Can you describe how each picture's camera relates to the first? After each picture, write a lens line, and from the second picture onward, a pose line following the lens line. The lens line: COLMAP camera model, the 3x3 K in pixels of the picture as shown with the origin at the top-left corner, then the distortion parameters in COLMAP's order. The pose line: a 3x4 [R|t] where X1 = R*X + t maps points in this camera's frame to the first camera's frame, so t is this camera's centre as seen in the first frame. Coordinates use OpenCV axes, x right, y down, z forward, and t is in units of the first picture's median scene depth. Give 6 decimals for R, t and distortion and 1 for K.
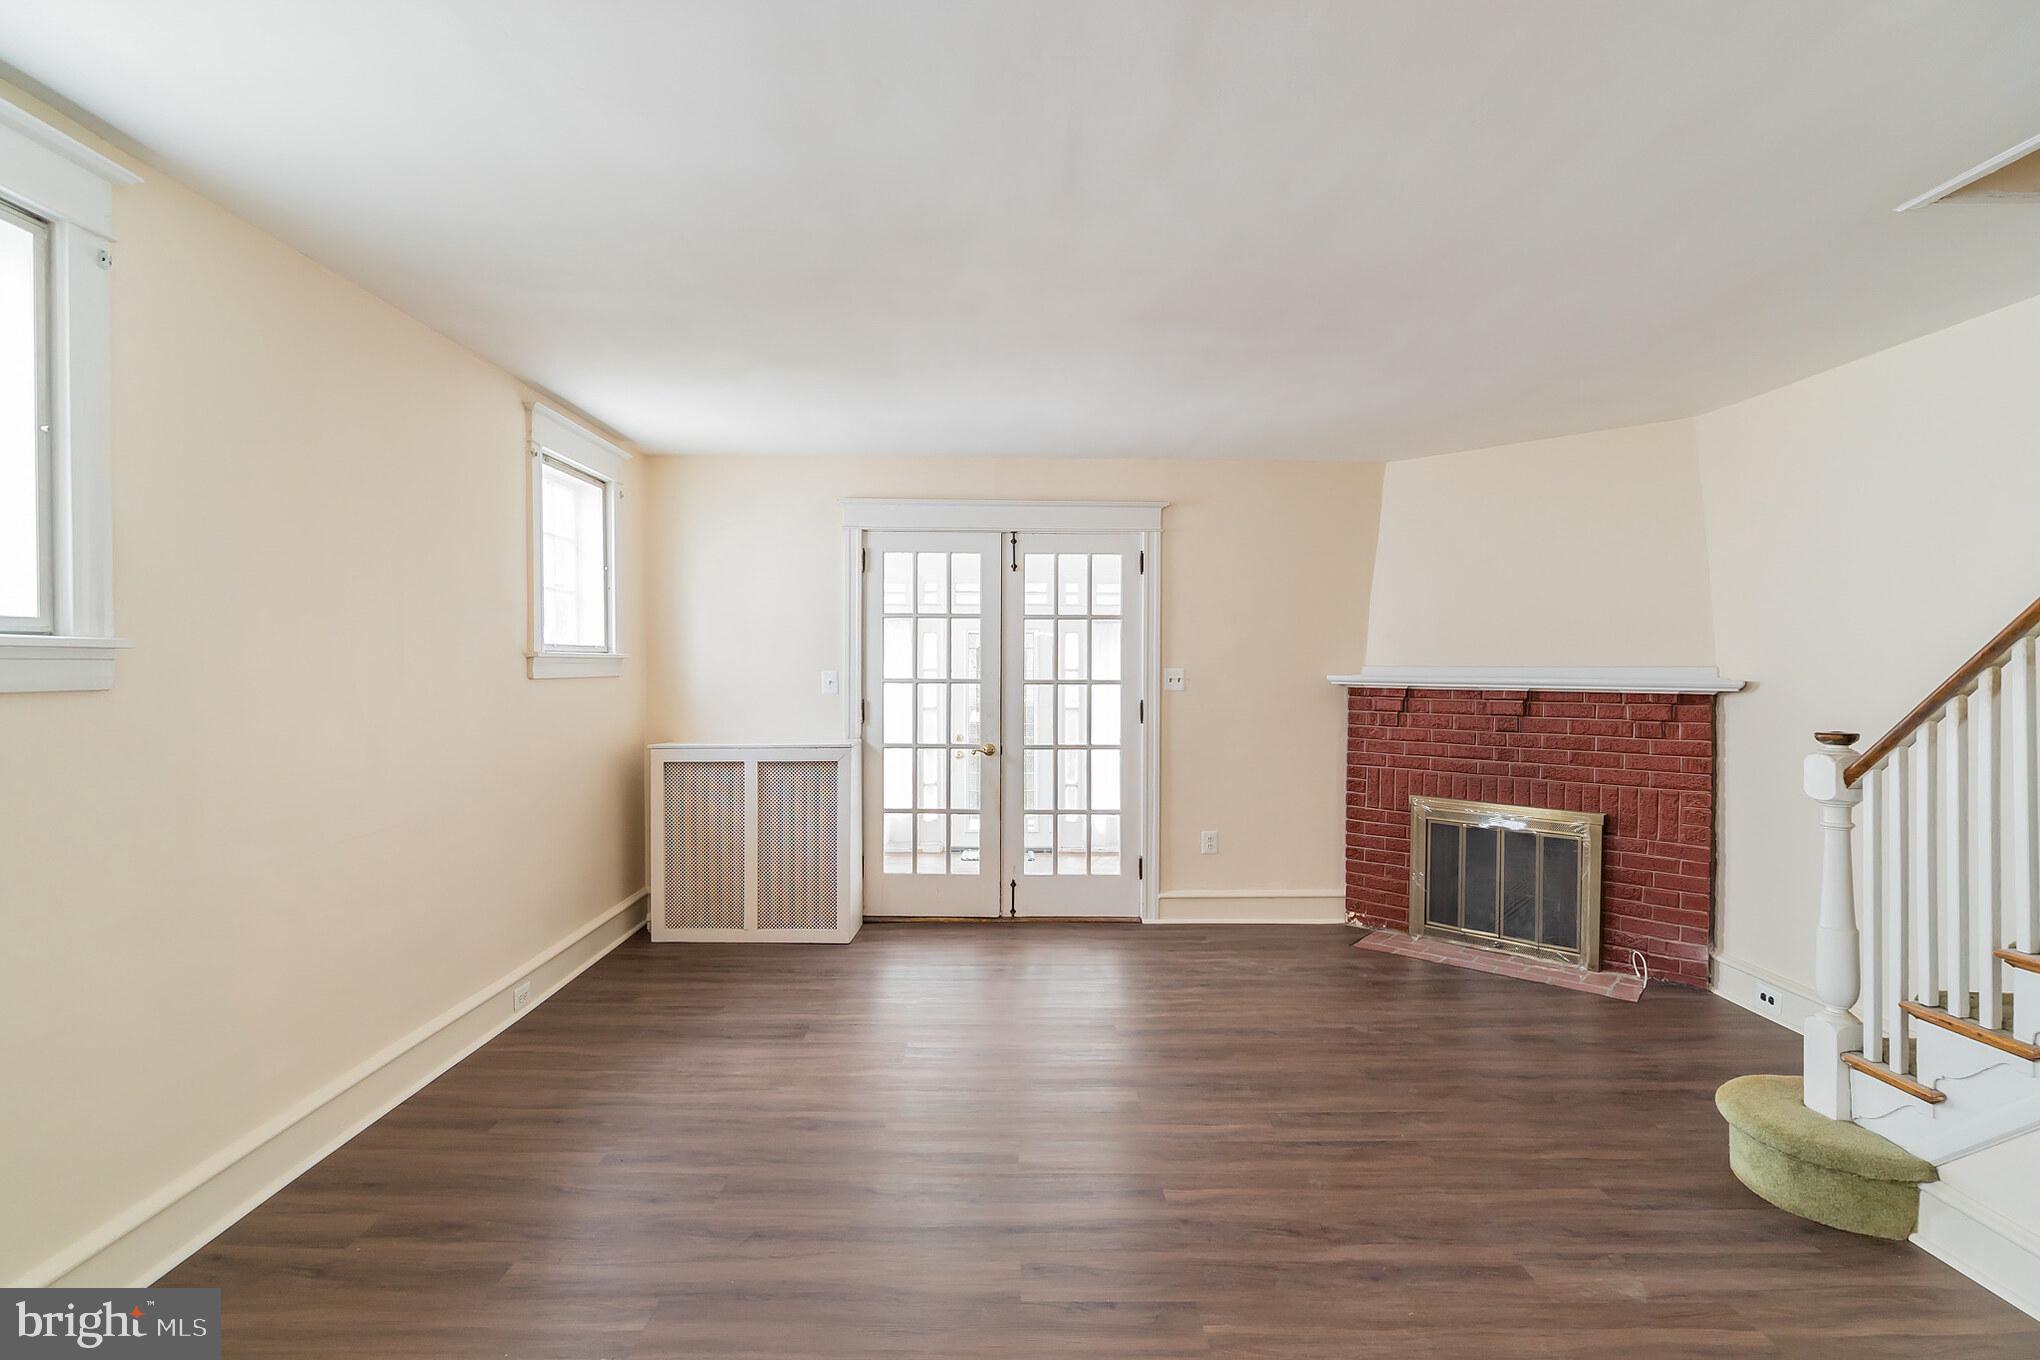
lens RADIAL K [[931.9, 0, 1008.1], [0, 931.9, 685.9], [0, 0, 1]] dist [-0.006354, 0.005301]
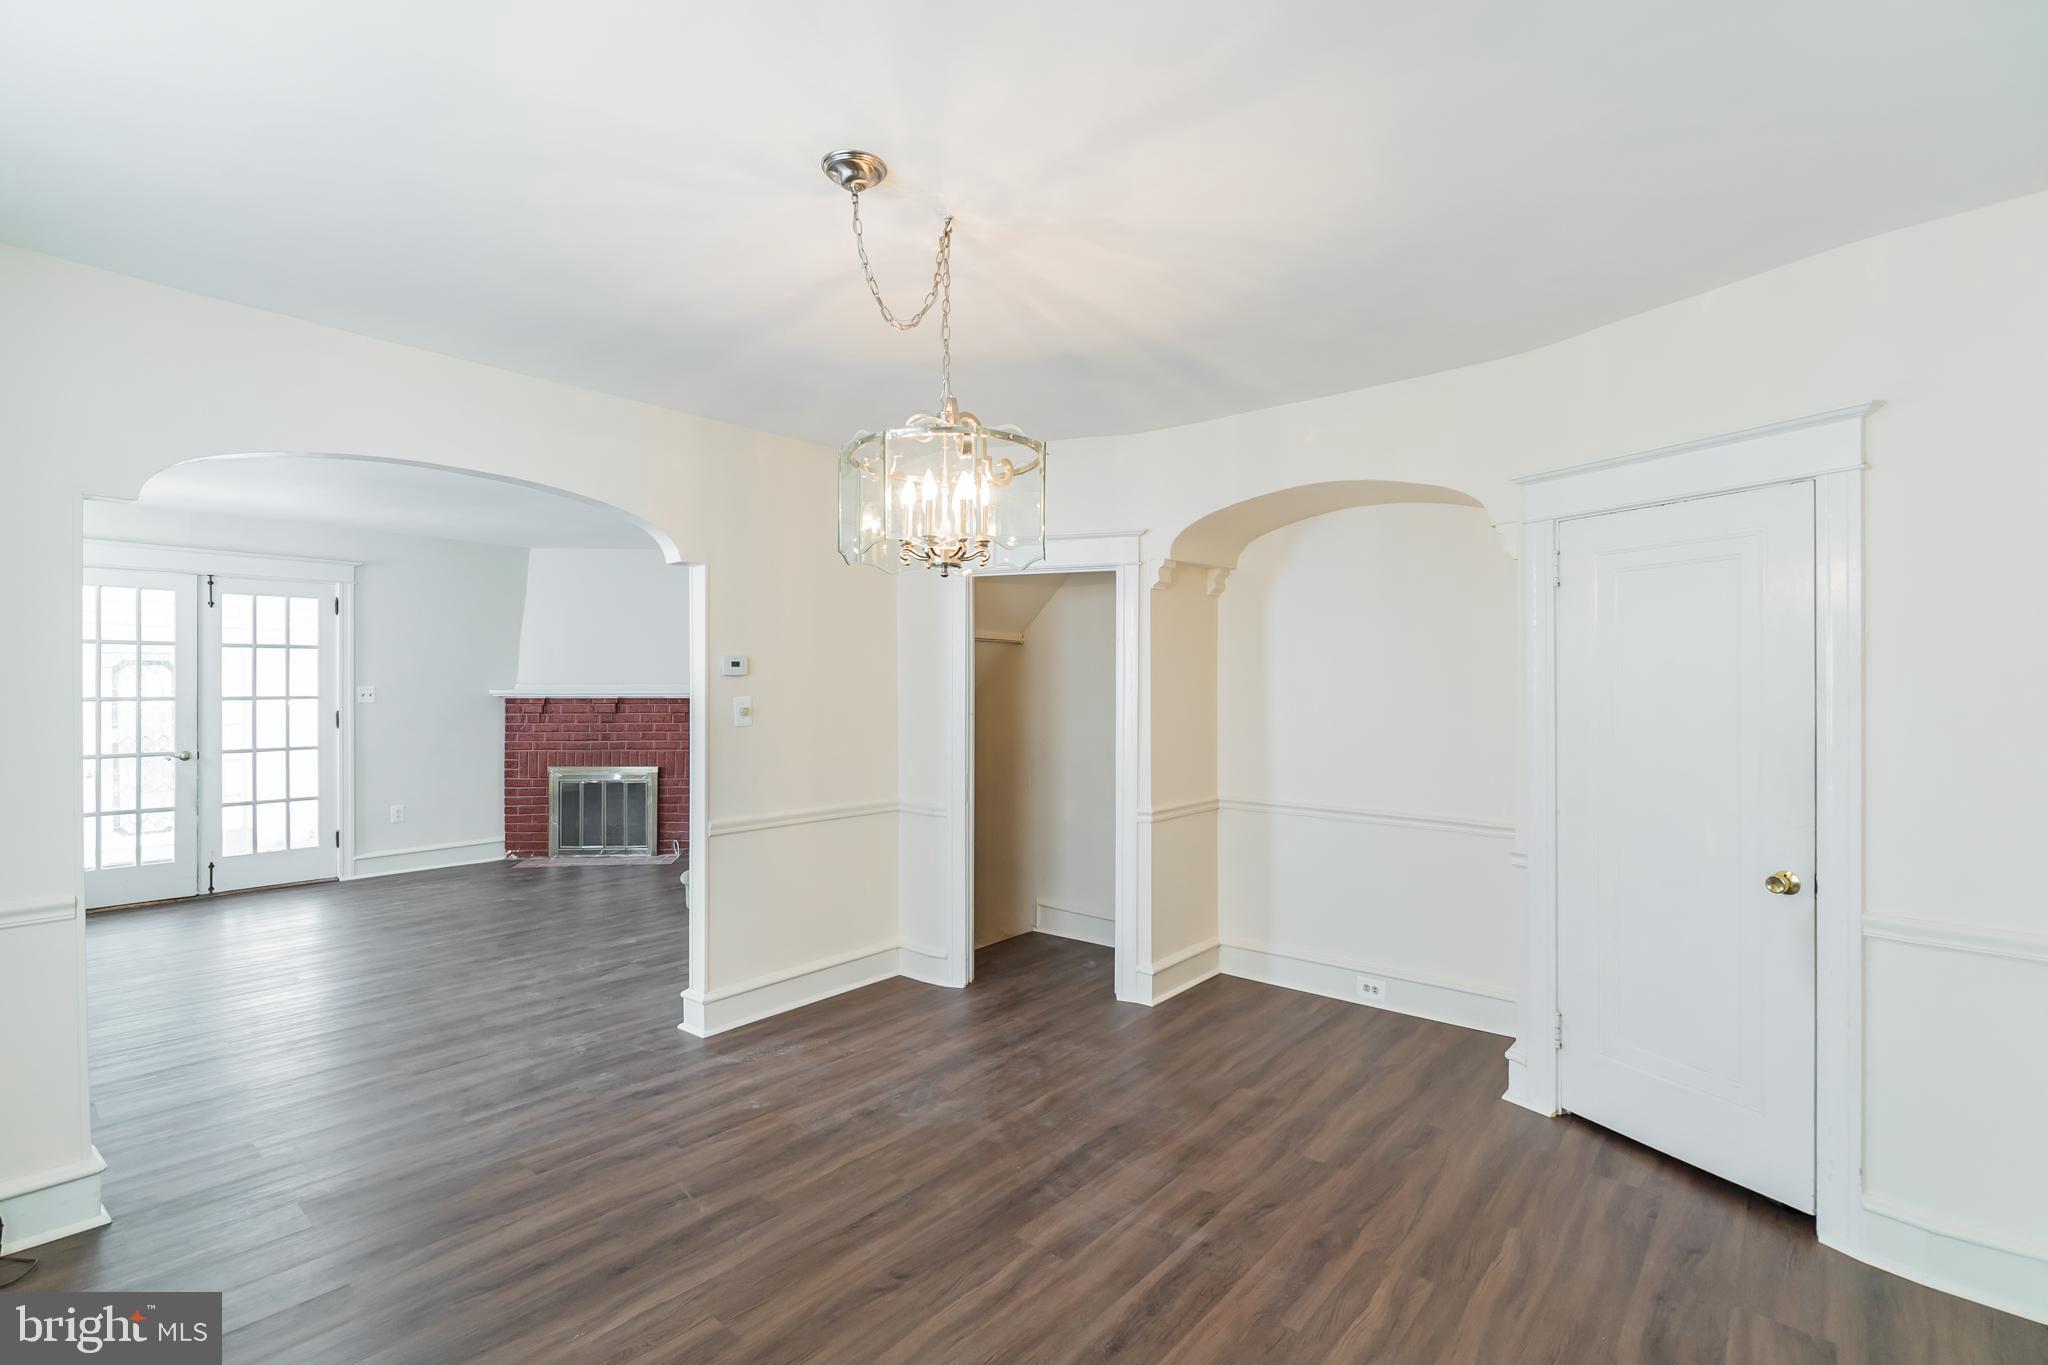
lens RADIAL K [[930.4, 0, 1003.7], [0, 930.4, 680.1], [0, 0, 1]] dist [-0.004498, 0.000545]
pose [[0.666349, -0.003003, 0.745634, -0.220653], [0.017554, 0.999778, -0.011661, 0.004074], [-0.745434, 0.020859, 0.666254, -0.611154]]
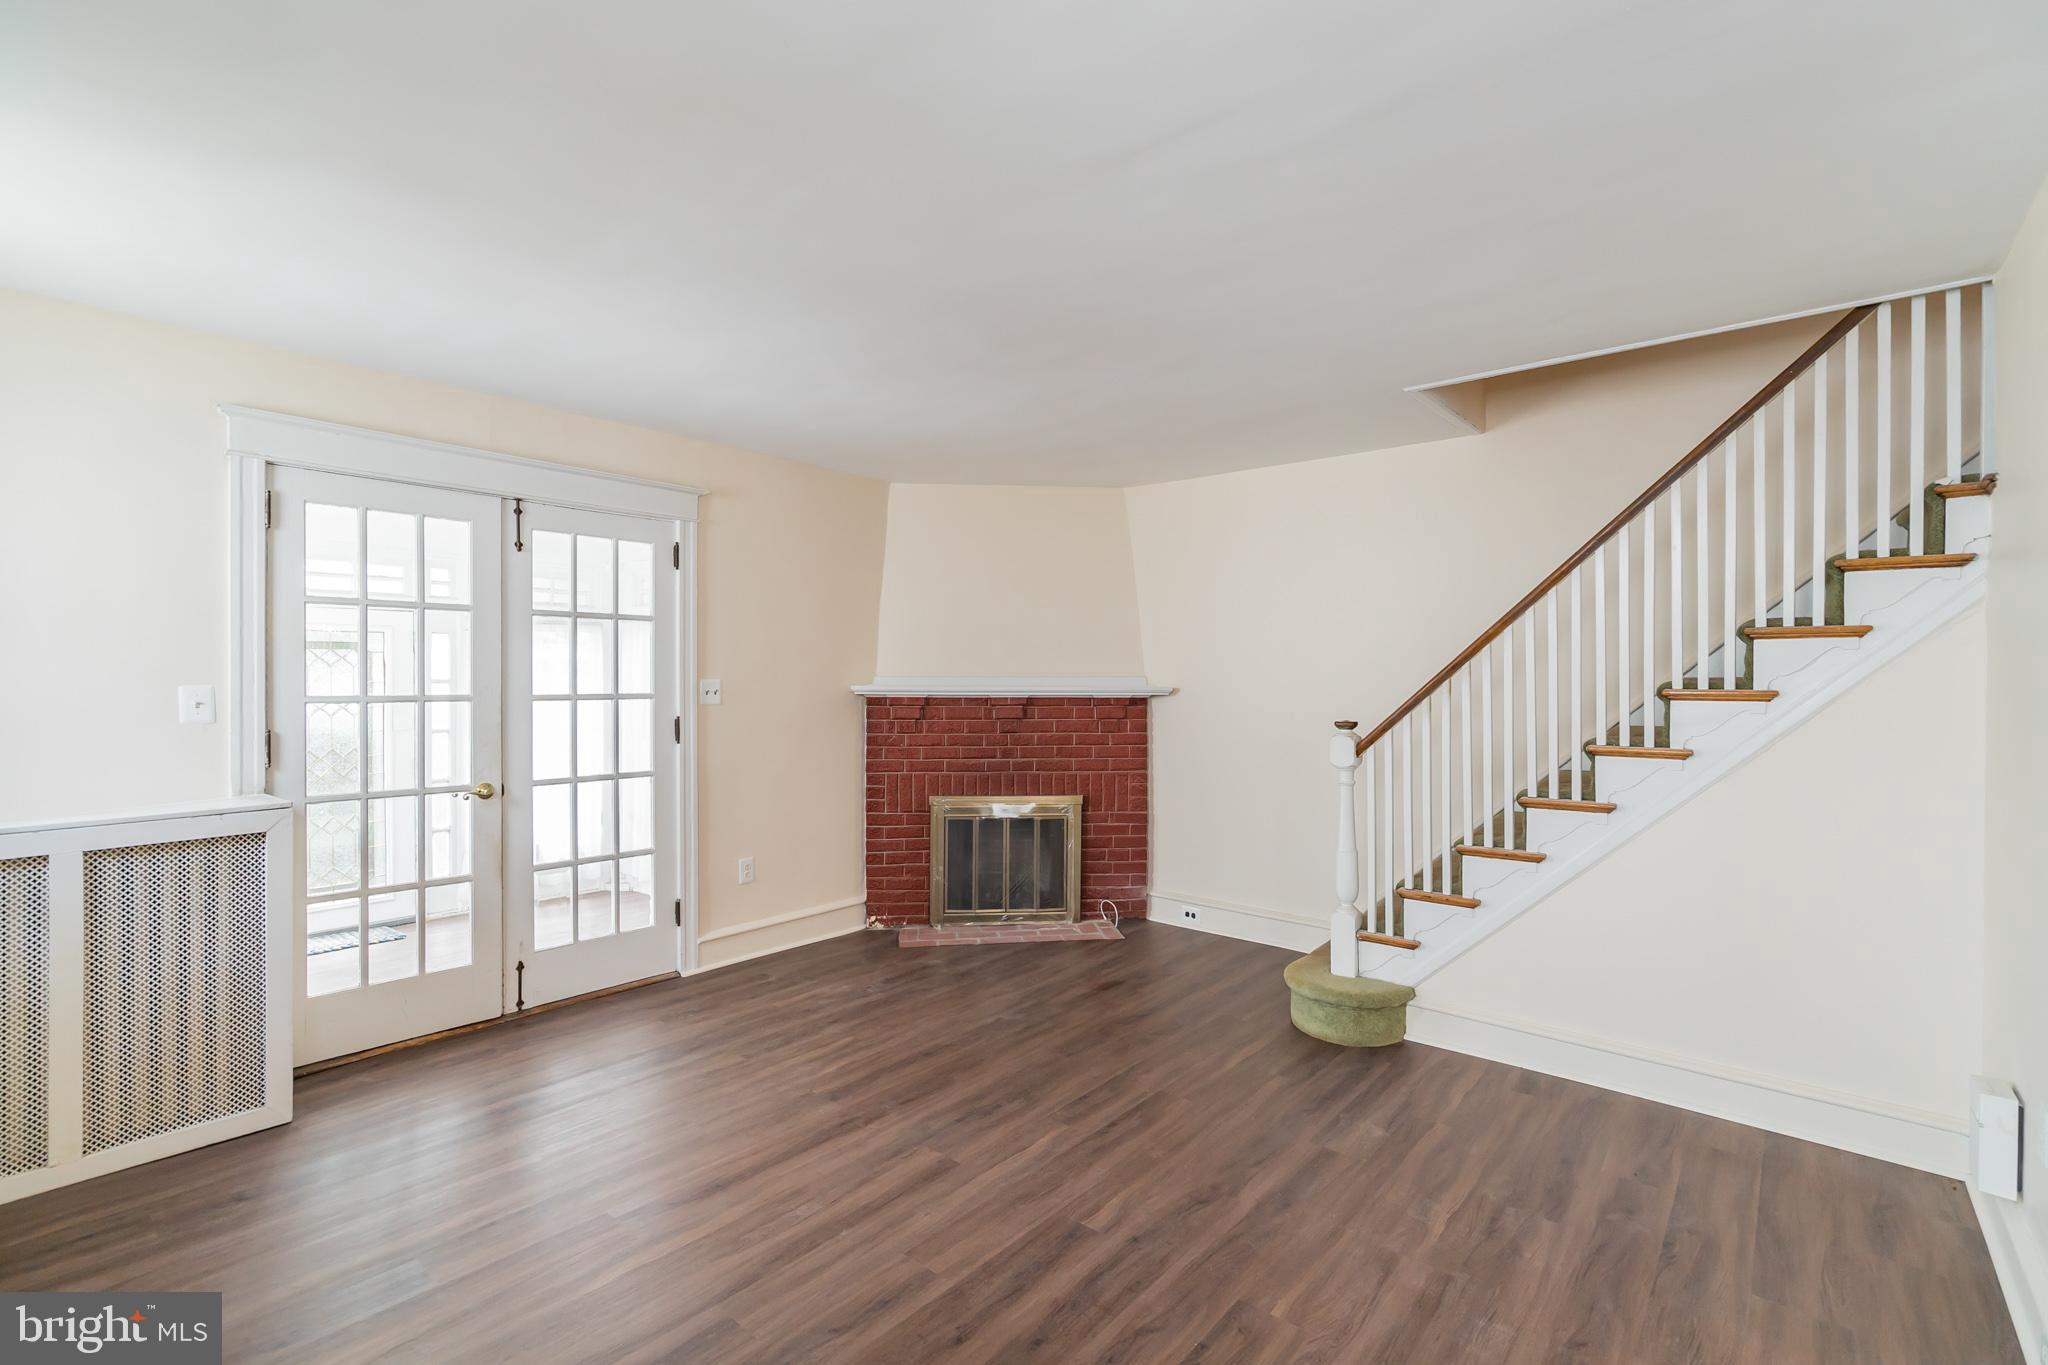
lens RADIAL K [[930.4, 0, 1019.8], [0, 930.4, 683.6], [0, 0, 1]] dist [-0.004498, 0.000545]
pose [[0.656902, -0.007293, 0.753940, -0.314312], [0.015803, 0.999867, -0.004097, -0.006898], [-0.753810, 0.014606, 0.656930, 0.216104]]
